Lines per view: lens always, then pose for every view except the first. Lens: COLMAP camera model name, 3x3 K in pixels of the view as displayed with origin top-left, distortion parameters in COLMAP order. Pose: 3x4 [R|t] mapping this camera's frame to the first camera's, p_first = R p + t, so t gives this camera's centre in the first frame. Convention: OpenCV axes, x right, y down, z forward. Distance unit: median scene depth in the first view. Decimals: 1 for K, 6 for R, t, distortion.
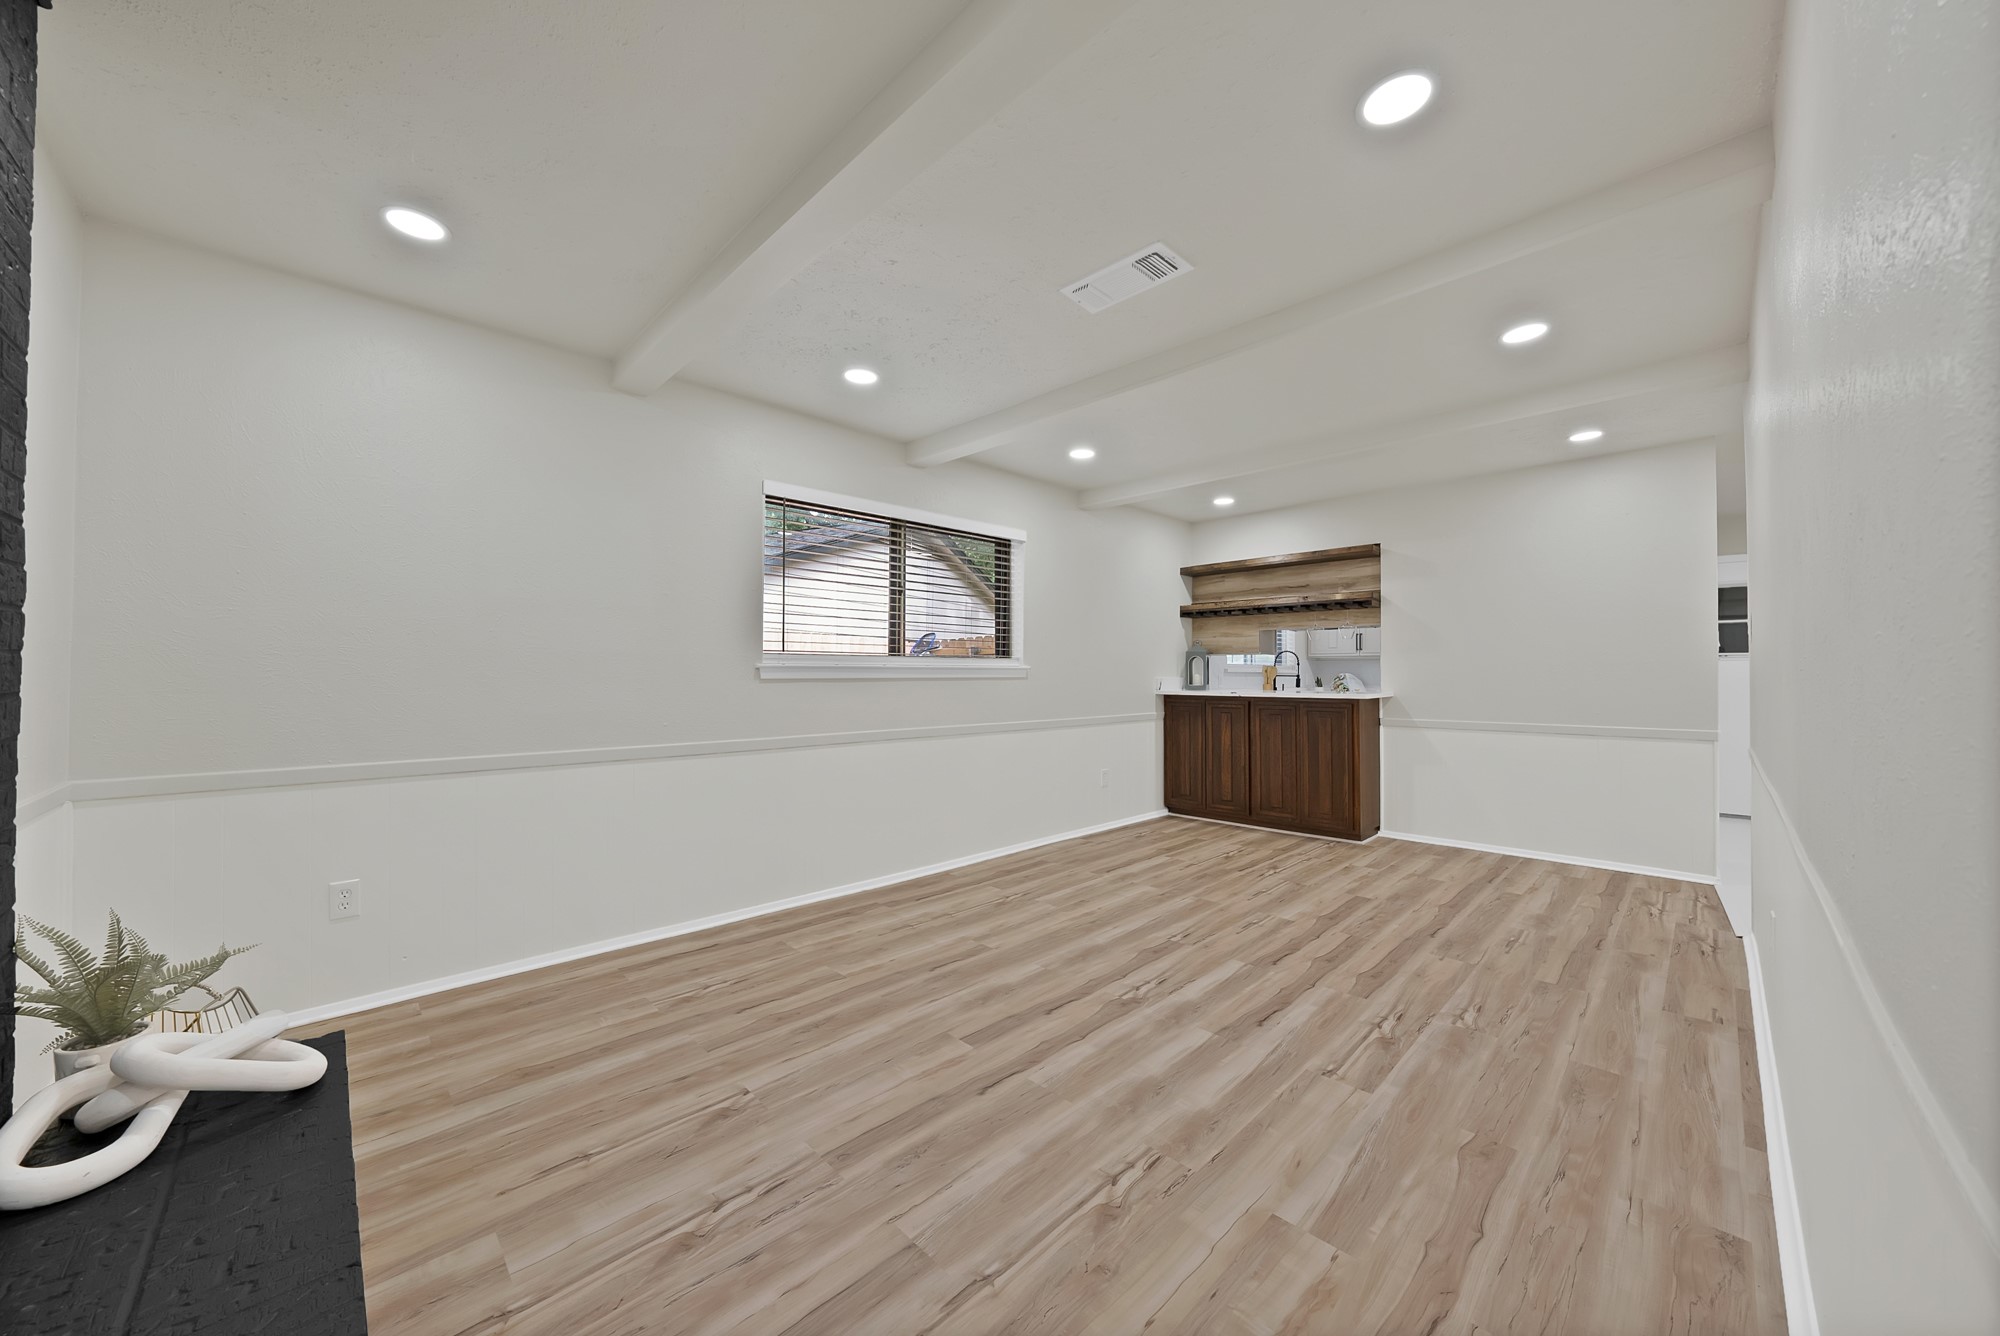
lens RADIAL K [[730.4, 0, 1025.3], [0, 730.4, 647.2], [0, 0, 1]] dist [-0.001165, -0.000031]
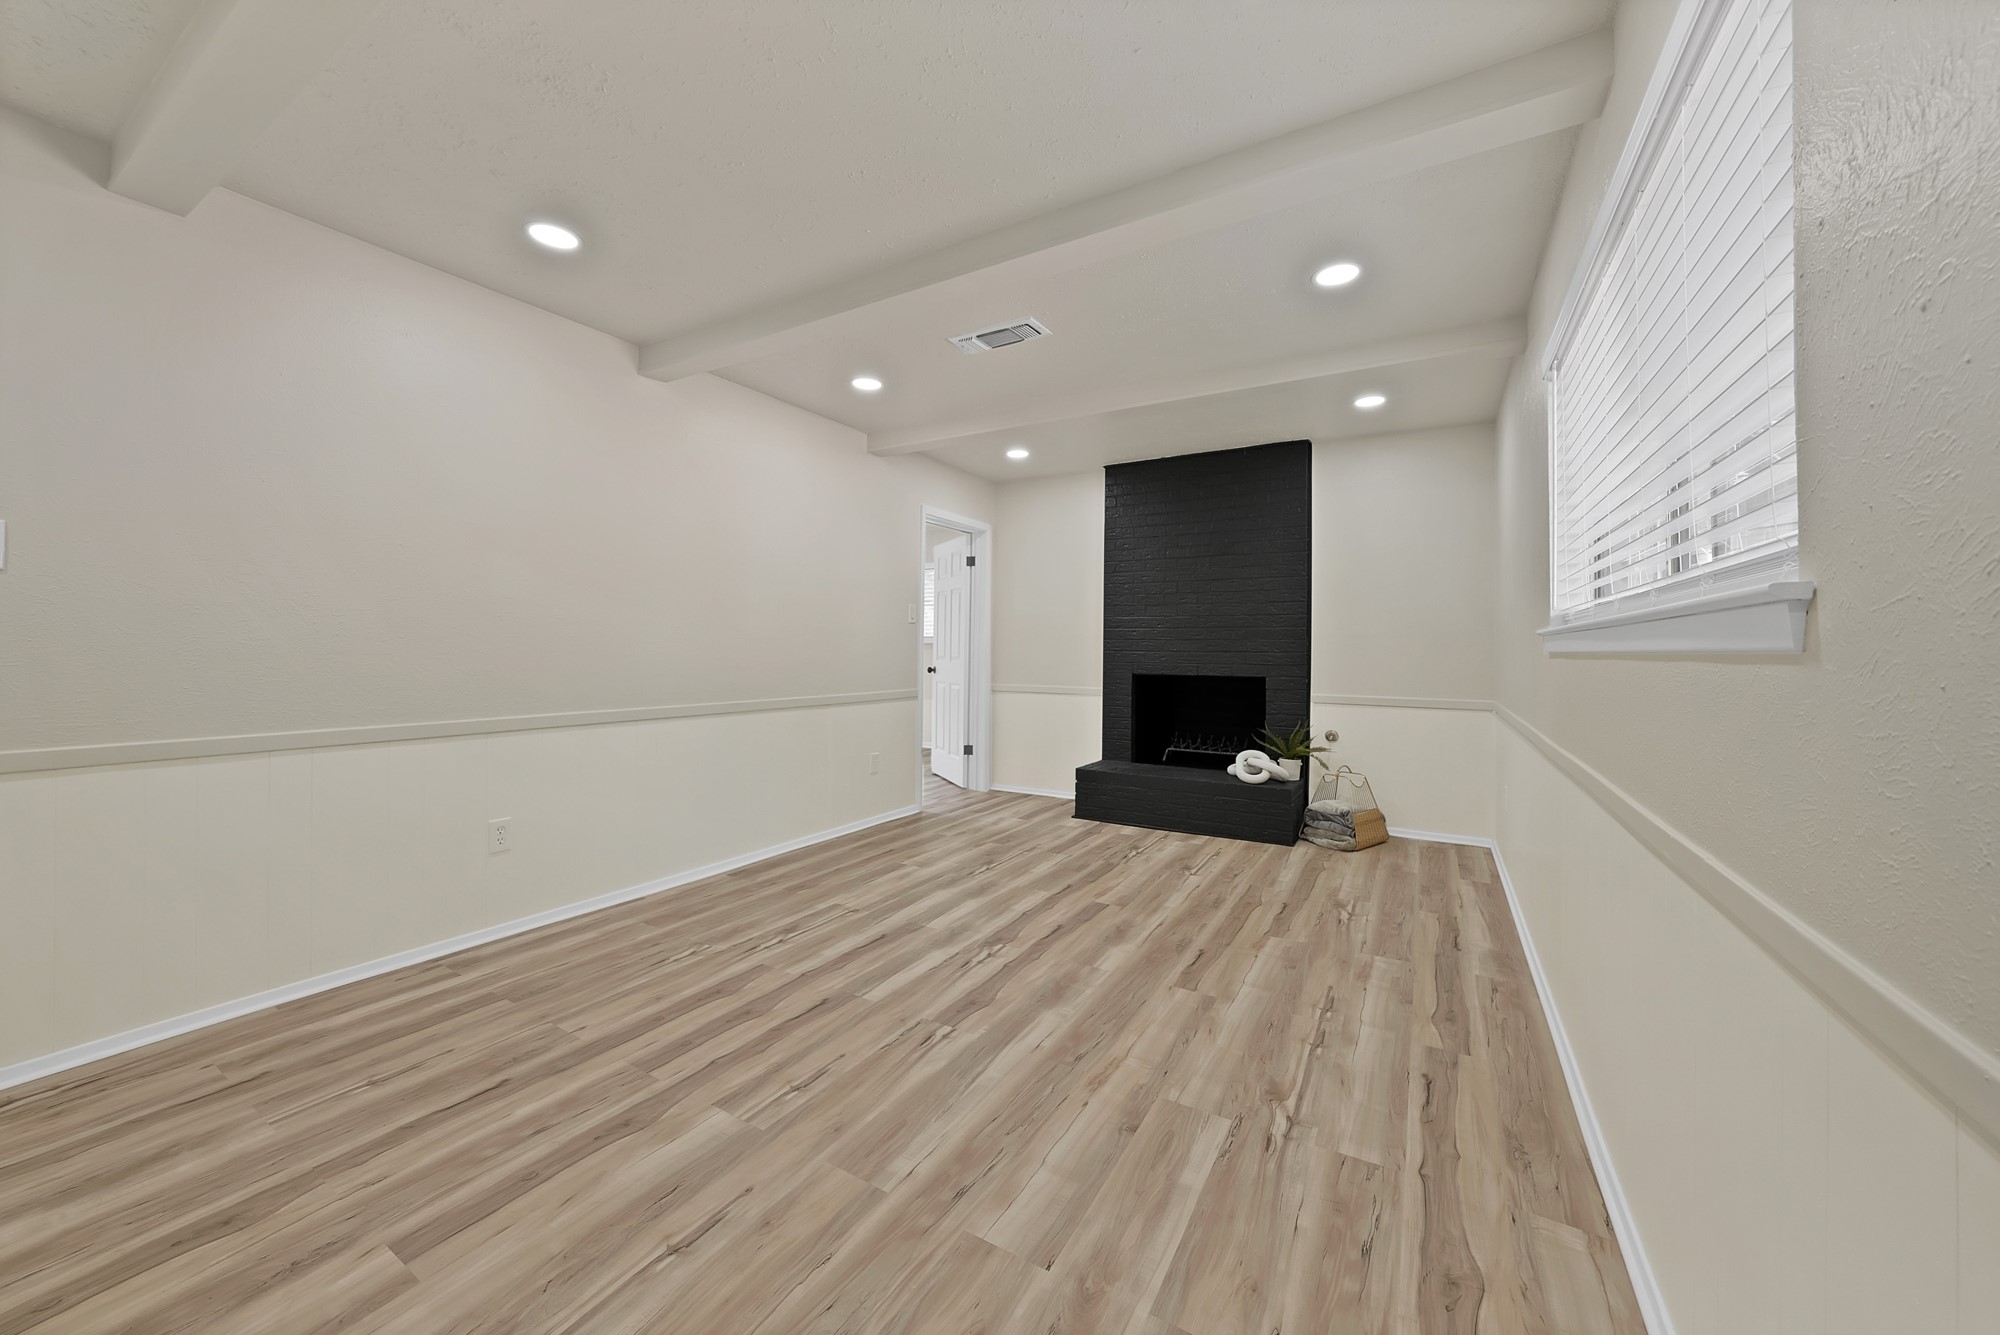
lens RADIAL K [[730.4, 0, 1025.3], [0, 730.4, 646.7], [0, 0, 1]] dist [-0.001165, -0.000031]
pose [[-0.966417, -0.013933, -0.256599, 0.336876], [-0.004835, 0.999338, -0.036054, 0.075351], [0.256932, -0.033602, -0.965845, 1.820196]]
